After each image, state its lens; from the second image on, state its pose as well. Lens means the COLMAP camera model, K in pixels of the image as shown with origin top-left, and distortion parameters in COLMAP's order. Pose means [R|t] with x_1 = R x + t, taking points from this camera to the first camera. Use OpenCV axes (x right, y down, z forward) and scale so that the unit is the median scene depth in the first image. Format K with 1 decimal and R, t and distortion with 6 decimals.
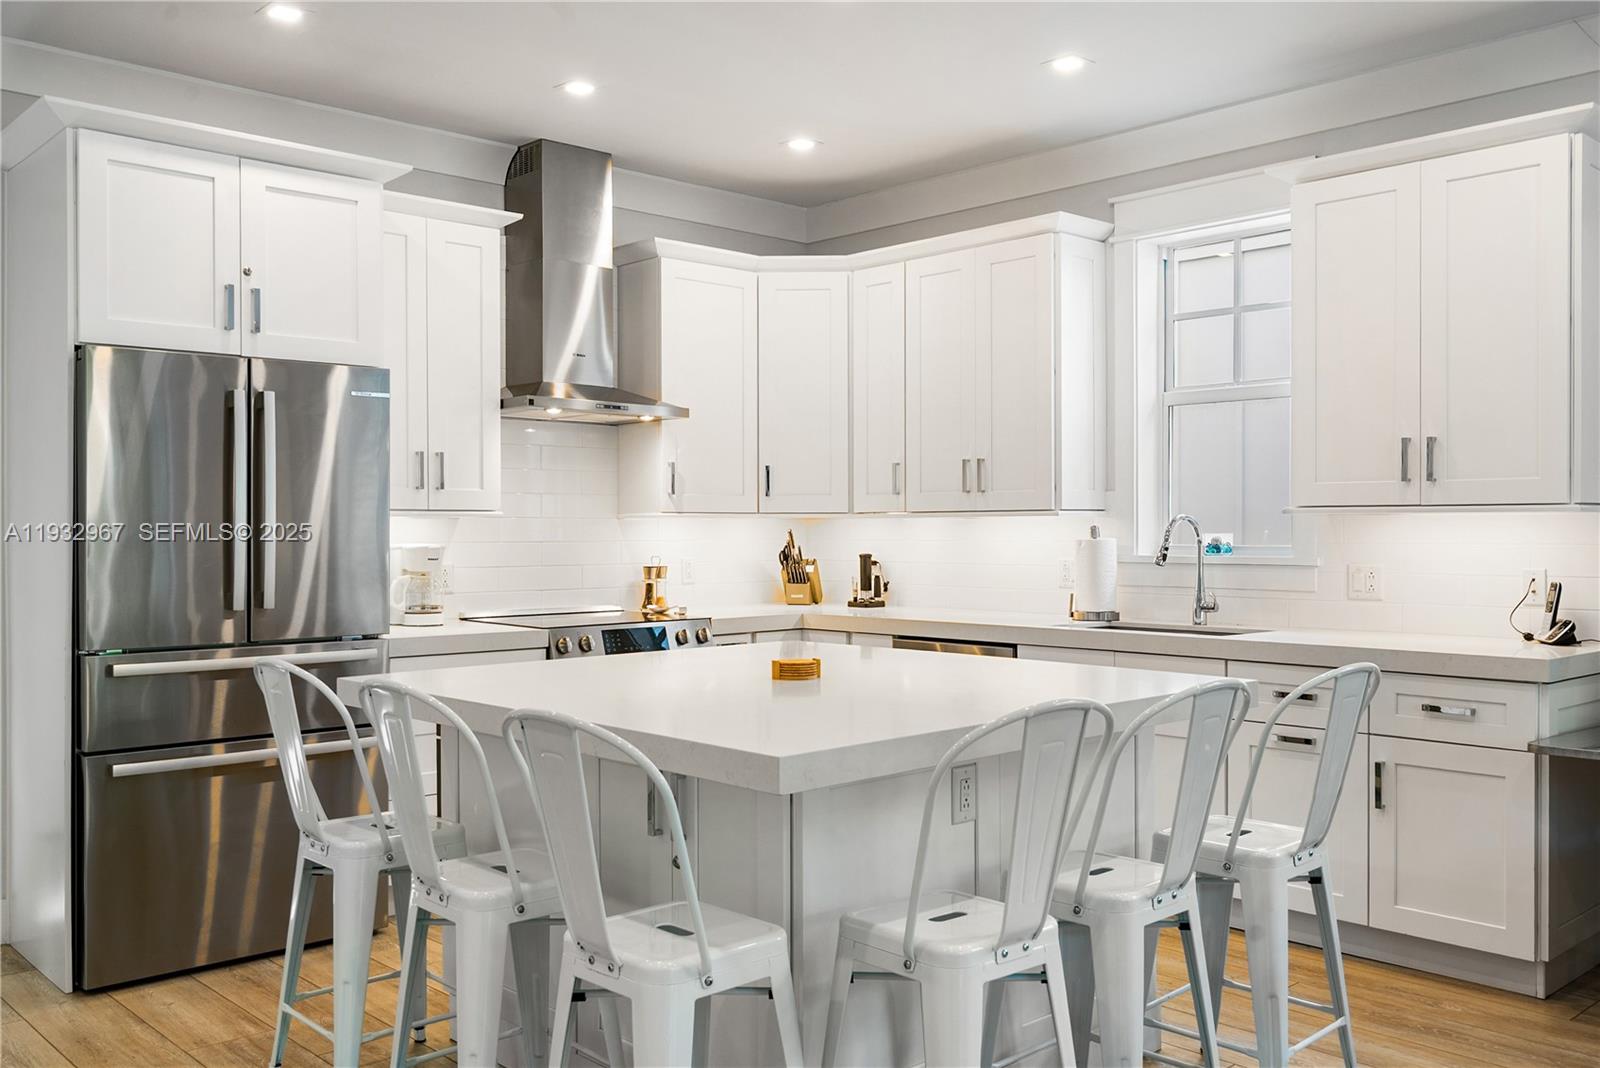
lens RADIAL K [[1386.3, 0, 796.7], [0, 1386.3, 537.2], [0, 0, 1]] dist [-0.007415, -0.005762]
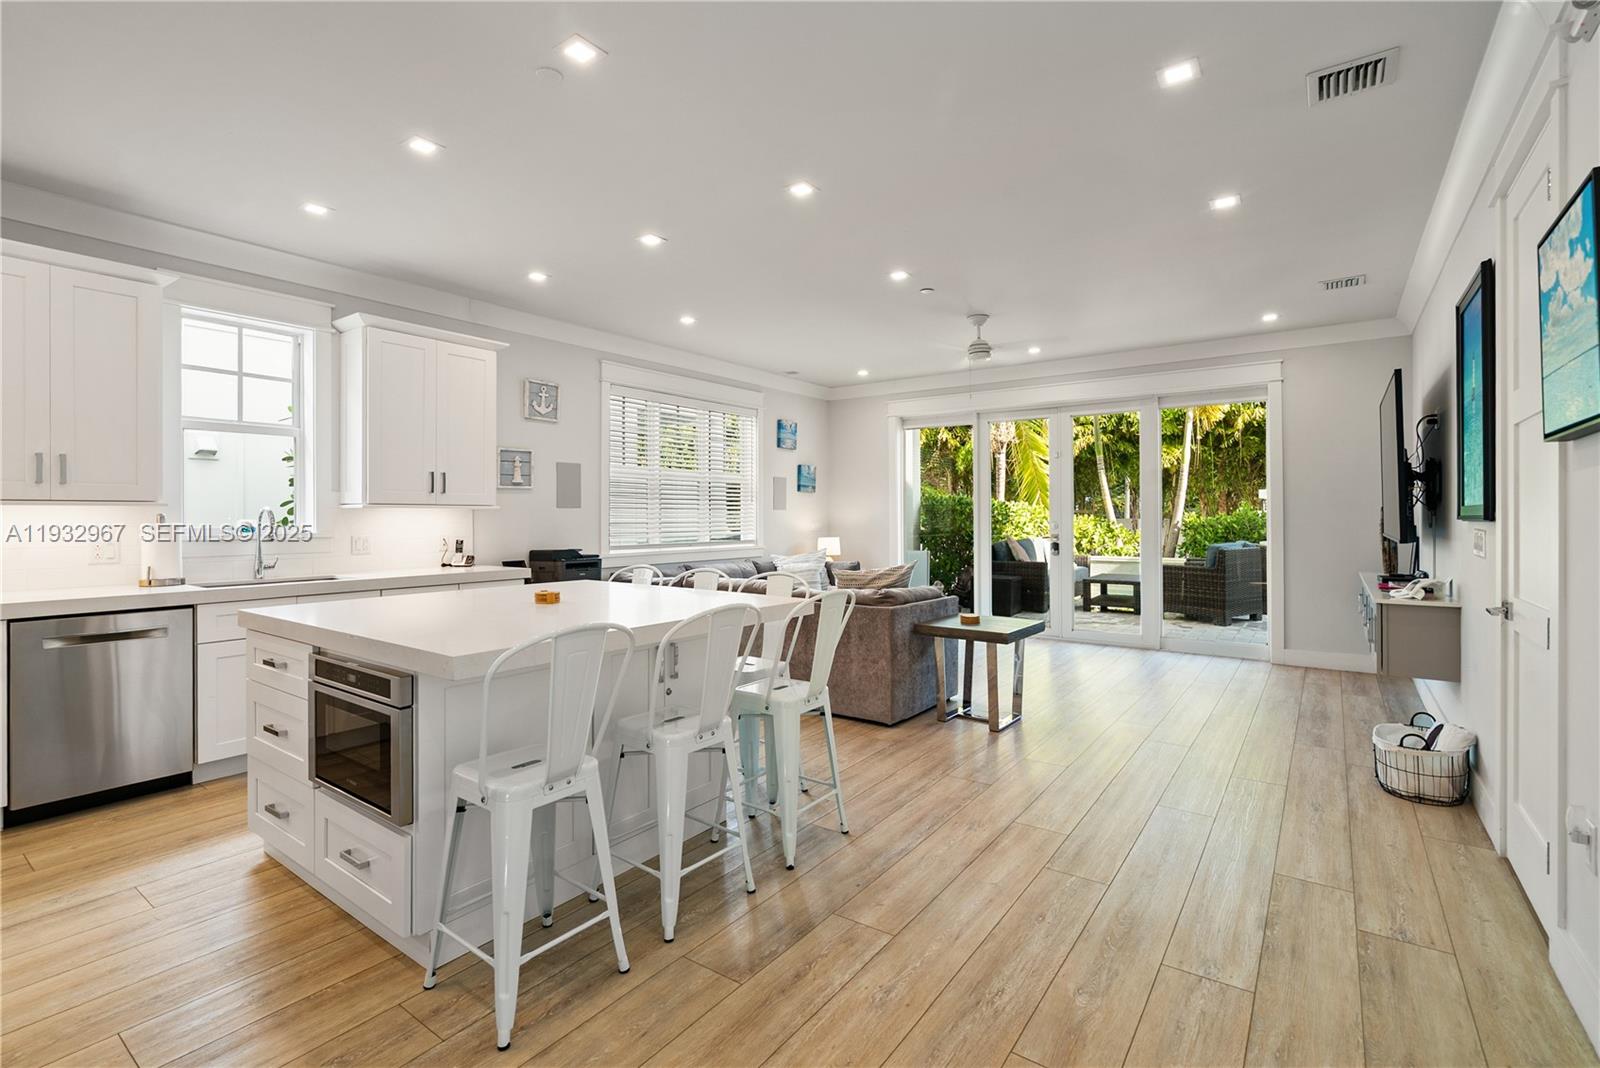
lens RADIAL K [[734.2, 0, 787.5], [0, 734.2, 532.0], [0, 0, 1]] dist [-0.007995, 0.007559]
pose [[-0.176889, -0.017368, 0.984078, -0.539354], [0.012340, 0.999727, 0.019862, 0.002340], [-0.984154, 0.015657, -0.176626, 0.500831]]
